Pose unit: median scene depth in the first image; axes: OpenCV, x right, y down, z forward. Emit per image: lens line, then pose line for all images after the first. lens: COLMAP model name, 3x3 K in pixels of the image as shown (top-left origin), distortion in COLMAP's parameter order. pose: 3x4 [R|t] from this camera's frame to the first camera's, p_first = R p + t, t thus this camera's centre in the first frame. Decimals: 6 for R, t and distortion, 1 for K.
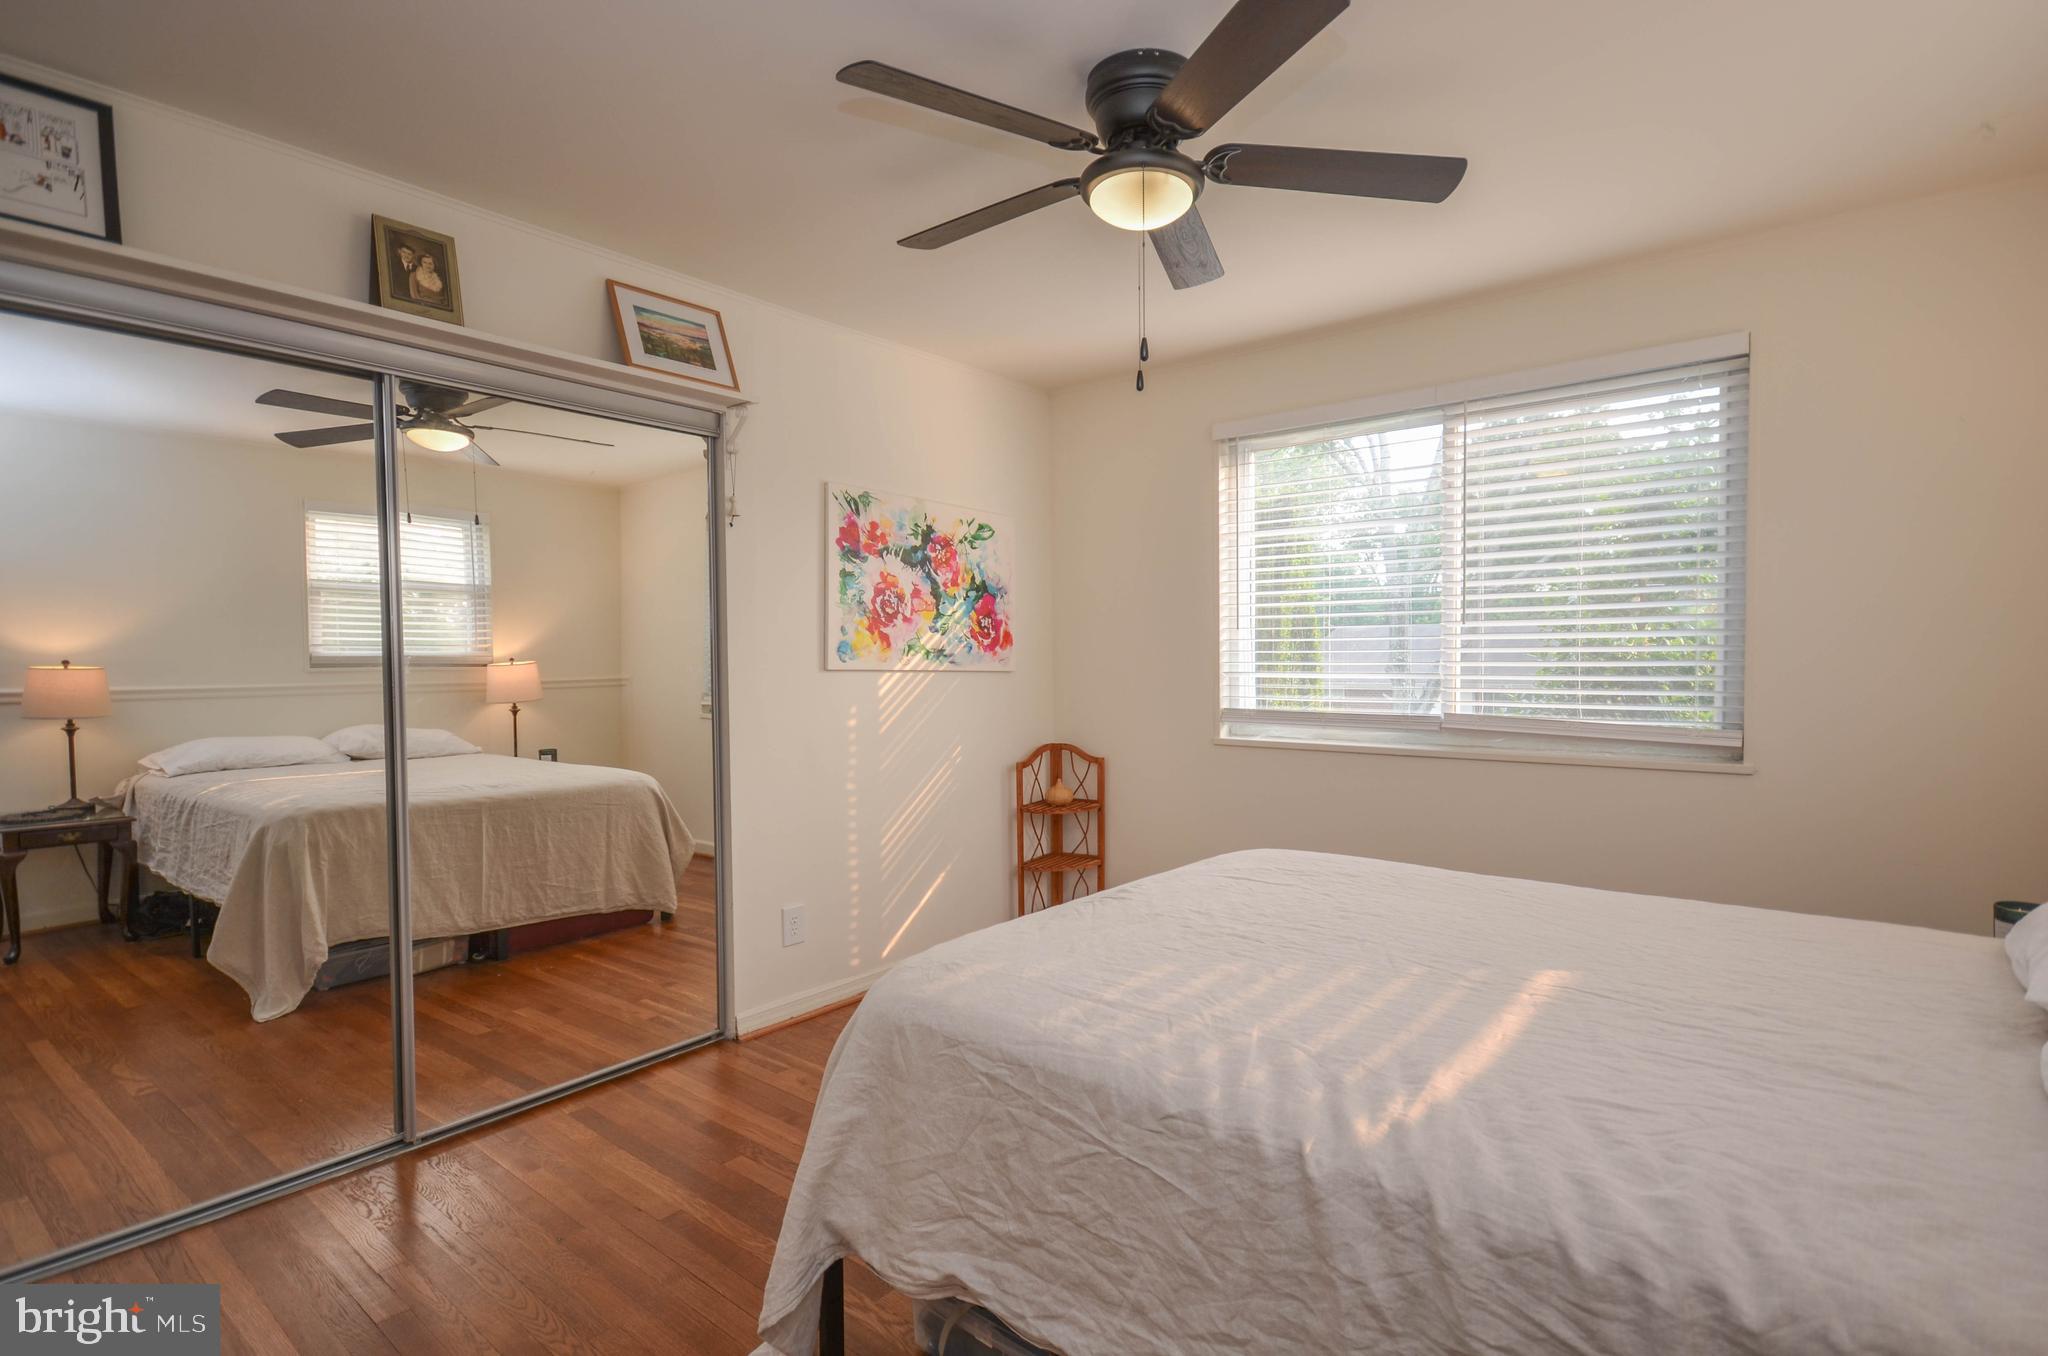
lens RADIAL K [[1036.9, 0, 1050.6], [0, 1036.9, 687.4], [0, 0, 1]] dist [0.005592, 0.000171]
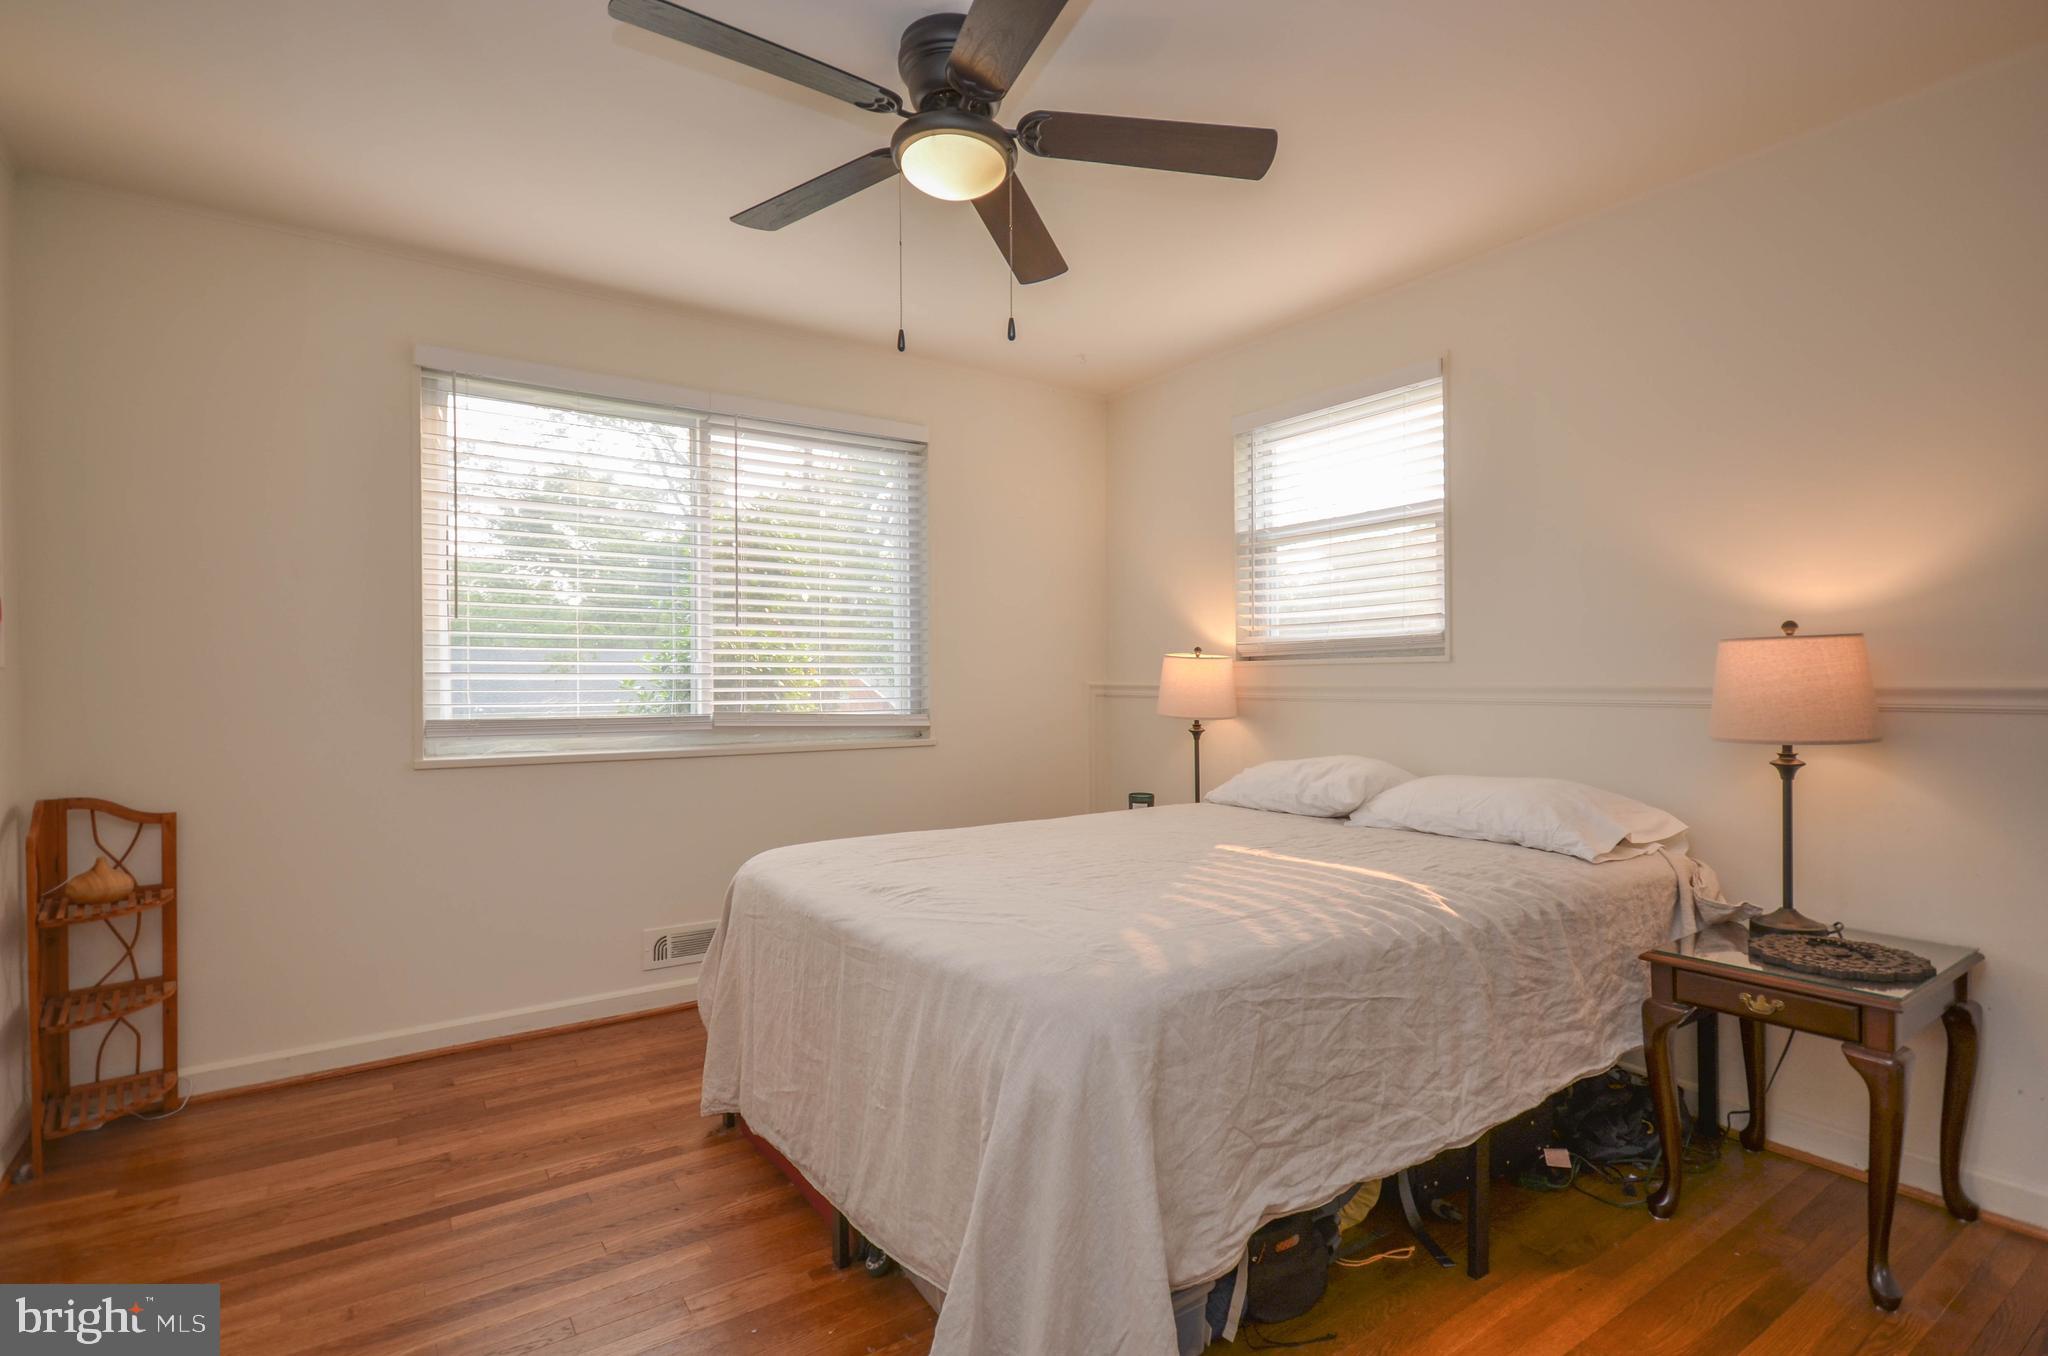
lens RADIAL K [[1036.9, 0, 1050.6], [0, 1036.9, 687.4], [0, 0, 1]] dist [0.005592, 0.000171]
pose [[0.232392, 0.004722, 0.972611, -0.970290], [0.034832, 0.999306, -0.013175, 0.045338], [-0.971998, 0.036940, 0.232066, 0.798405]]
